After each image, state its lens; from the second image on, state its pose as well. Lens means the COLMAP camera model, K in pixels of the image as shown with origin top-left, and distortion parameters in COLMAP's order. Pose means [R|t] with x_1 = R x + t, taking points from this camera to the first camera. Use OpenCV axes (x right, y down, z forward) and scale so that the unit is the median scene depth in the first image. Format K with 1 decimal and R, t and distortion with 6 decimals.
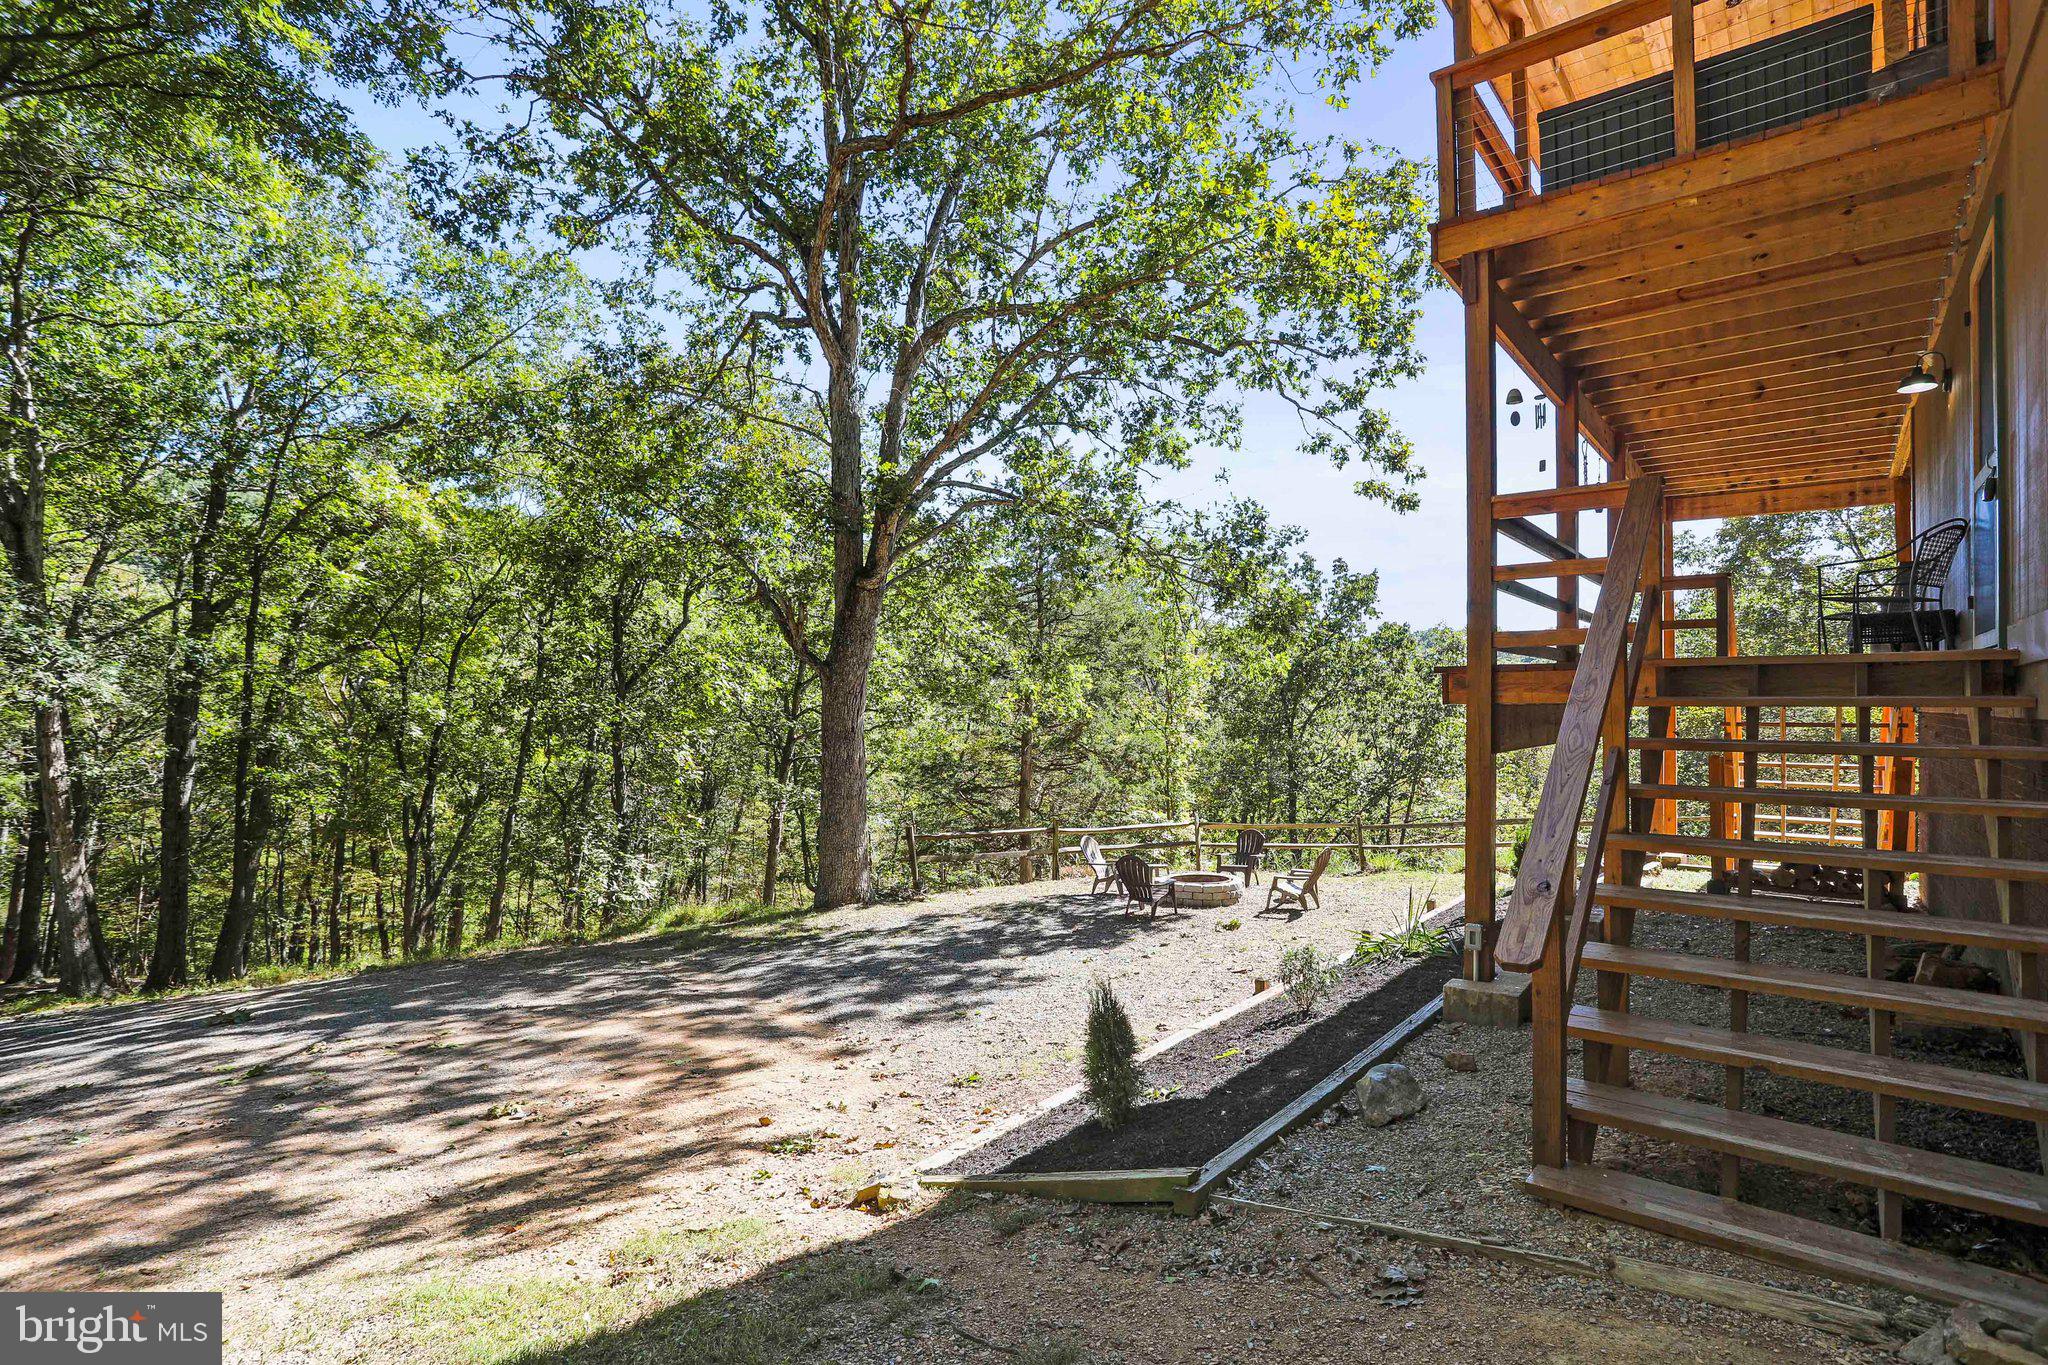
lens RADIAL K [[1030.5, 0, 1022.4], [0, 1030.5, 732.8], [0, 0, 1]] dist [-0.072707, -0.000129]
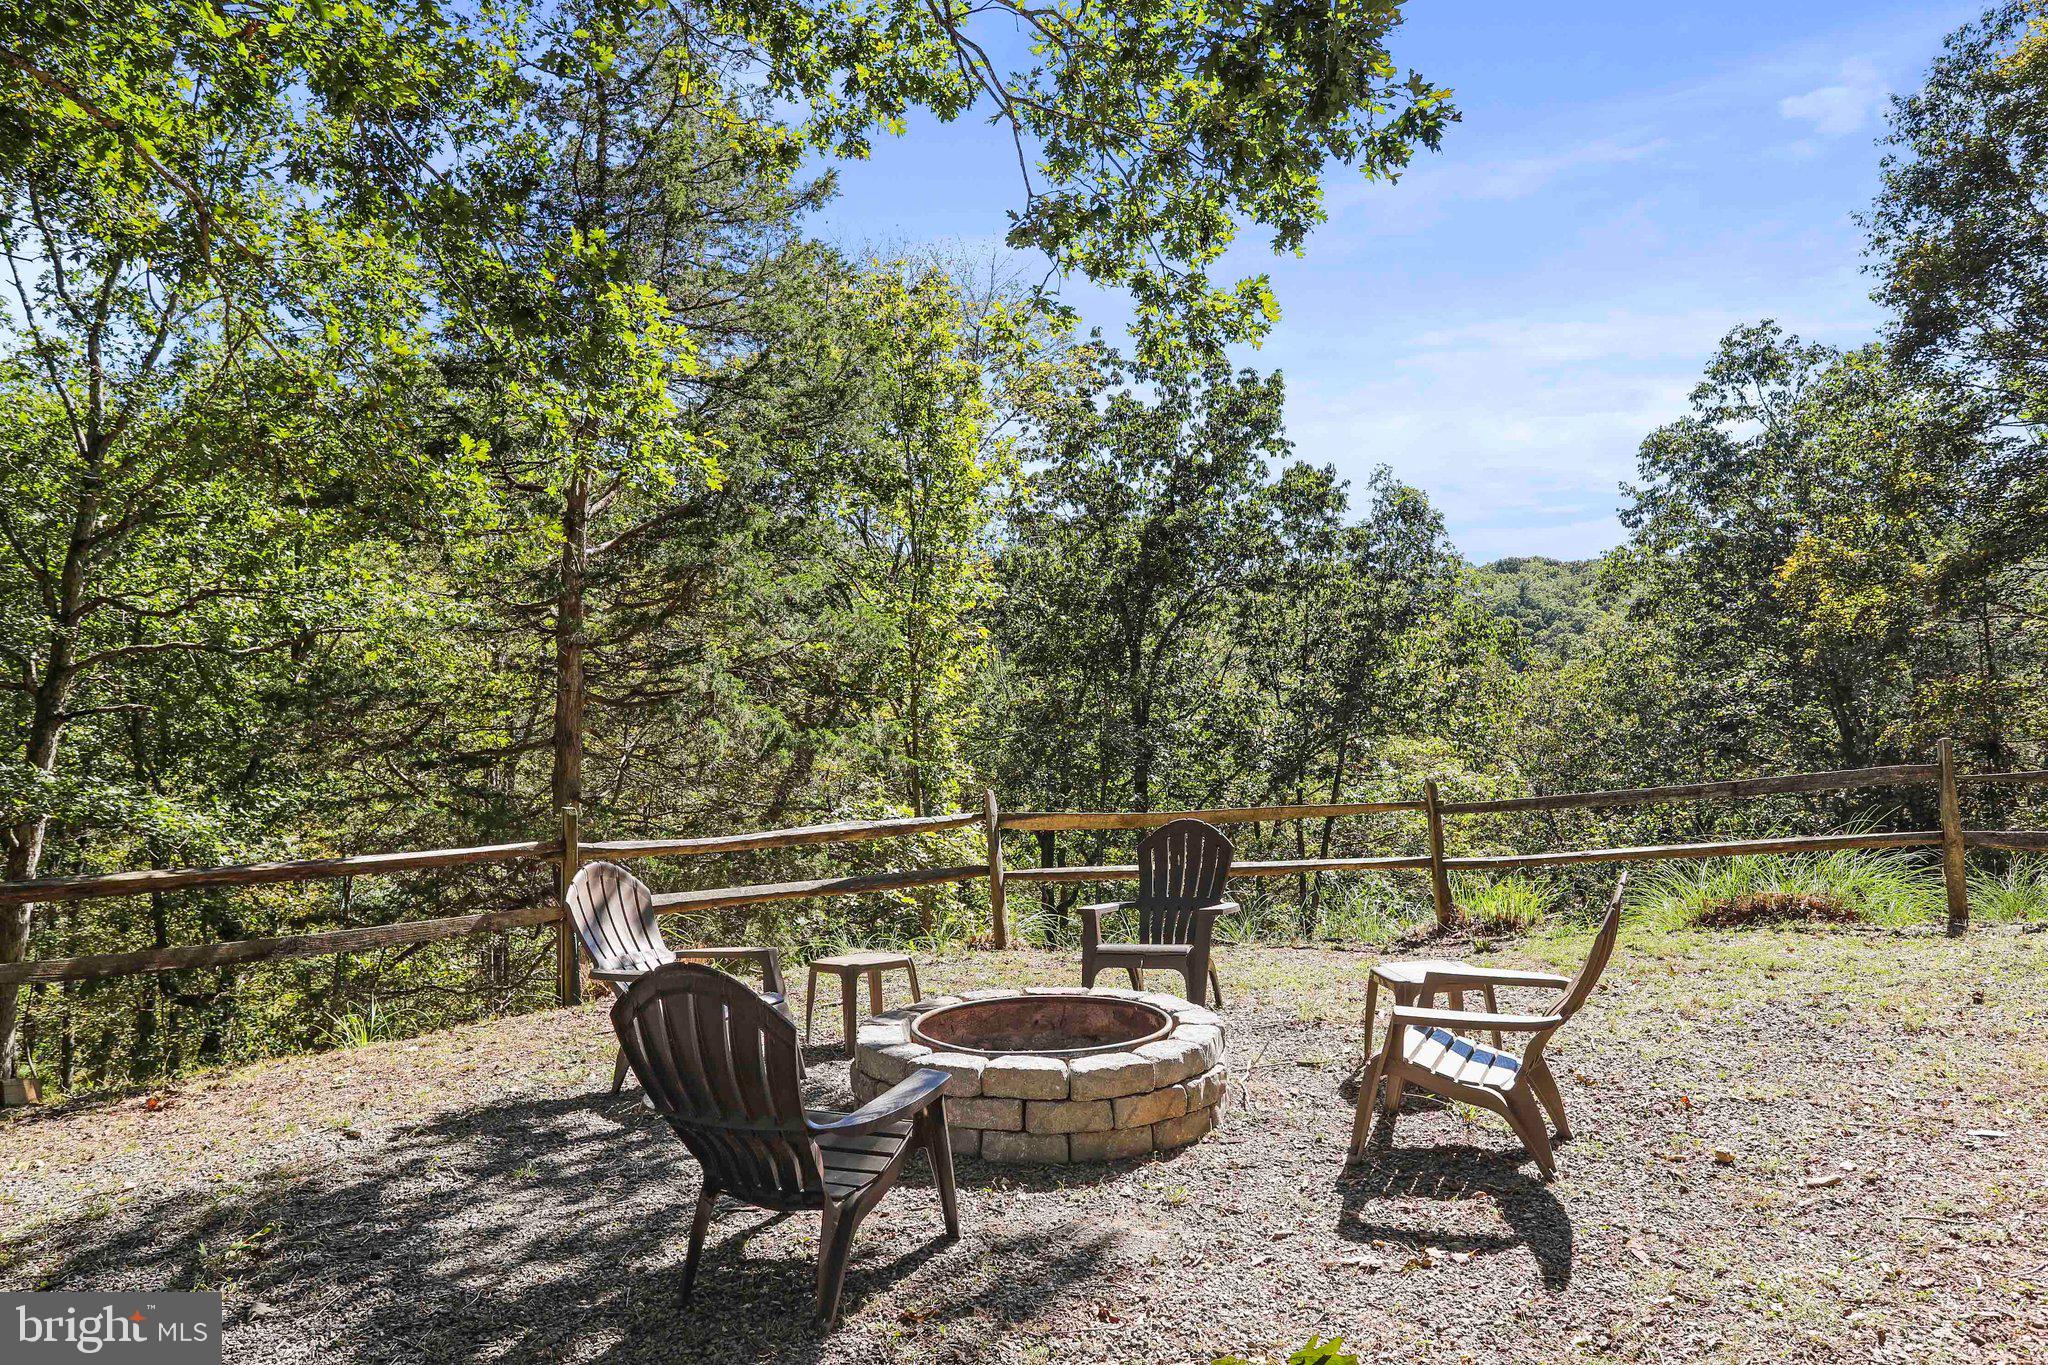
lens RADIAL K [[1412.6, 0, 1024.0], [0, 1412.6, 682.5], [0, 0, 1]] dist [-0.007822, -0.001276]
pose [[0.977309, -0.014779, 0.211301, 0.042082], [0.019833, 0.999565, -0.021818, 0.028506], [-0.210886, 0.025514, 0.977178, 0.280793]]
